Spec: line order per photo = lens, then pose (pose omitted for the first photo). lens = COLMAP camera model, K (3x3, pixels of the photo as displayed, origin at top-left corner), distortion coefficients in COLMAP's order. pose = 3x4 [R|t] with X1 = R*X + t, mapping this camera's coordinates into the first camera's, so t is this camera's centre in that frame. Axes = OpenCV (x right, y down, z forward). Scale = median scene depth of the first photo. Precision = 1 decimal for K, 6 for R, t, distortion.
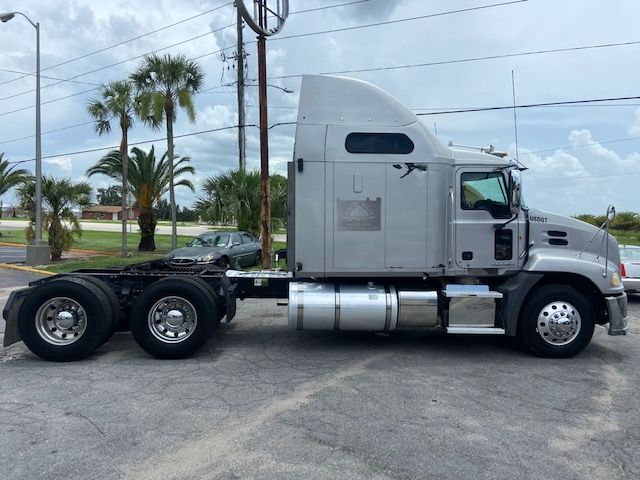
lens RADIAL K [[485.8, 0, 320.0], [0, 485.8, 240.0], [0, 0, 1]] dist [0.108148, -0.141969]
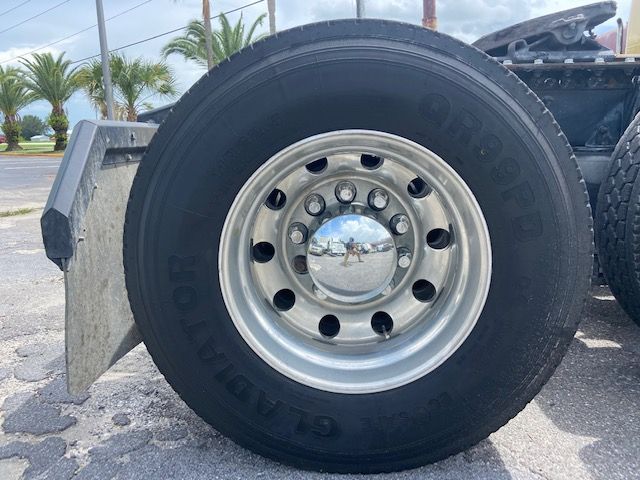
lens RADIAL K [[479.5, 0, 325.1], [0, 479.5, 238.8], [0, 0, 1]] dist [0.105824, -0.130430]
pose [[0.993740, -0.027621, -0.108250, -0.170716], [0.044895, 0.986006, 0.160549, 0.041573], [0.102301, -0.164403, 0.981074, 0.275066]]
